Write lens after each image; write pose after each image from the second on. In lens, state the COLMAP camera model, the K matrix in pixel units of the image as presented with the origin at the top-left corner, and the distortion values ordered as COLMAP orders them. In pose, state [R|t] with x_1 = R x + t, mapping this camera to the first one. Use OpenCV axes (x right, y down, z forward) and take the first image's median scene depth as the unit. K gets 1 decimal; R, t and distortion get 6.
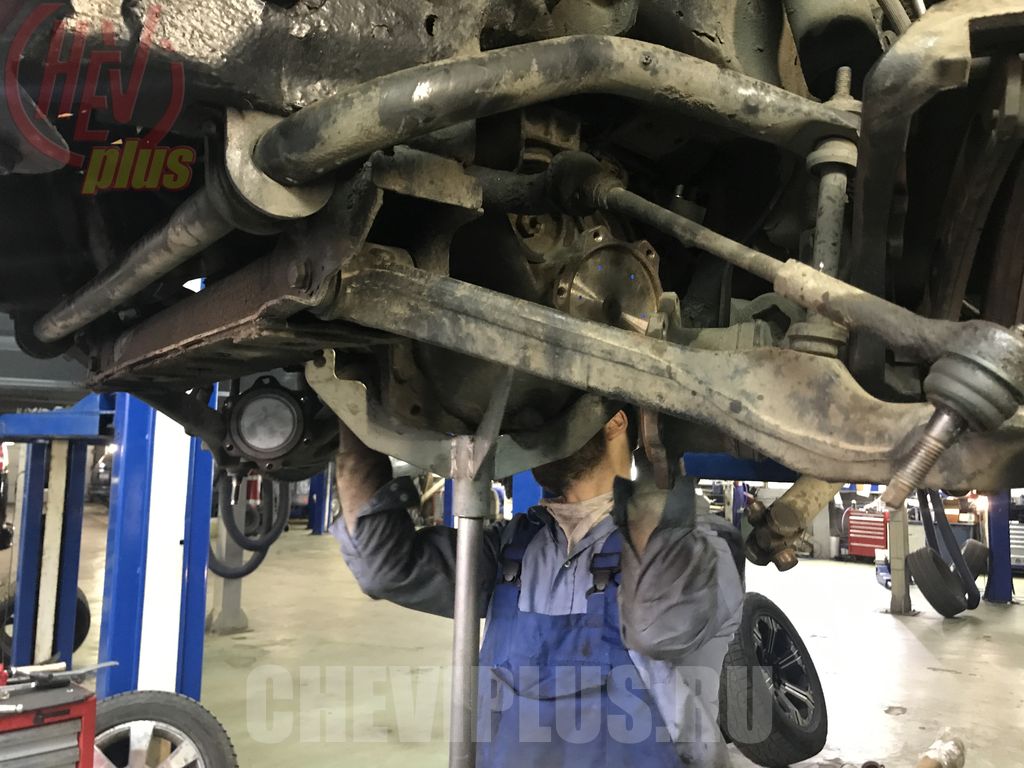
lens RADIAL K [[831.1, 0, 514.7], [0, 831.1, 376.5], [0, 0, 1]] dist [-0.003968, 0.001884]
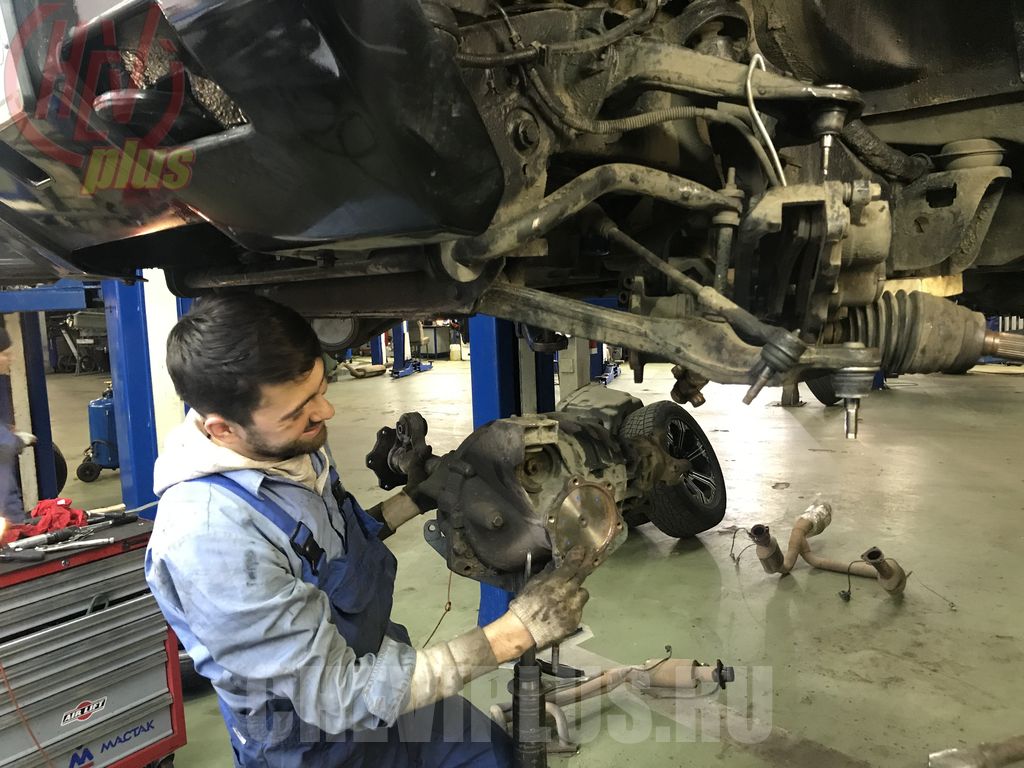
lens RADIAL K [[831.1, 0, 514.7], [0, 831.1, 376.5], [0, 0, 1]] dist [-0.003968, 0.001884]
pose [[0.992749, -0.068782, 0.098581, -0.327039], [0.045567, 0.974240, 0.220863, -0.357026], [-0.111233, -0.214770, 0.970310, -0.918617]]
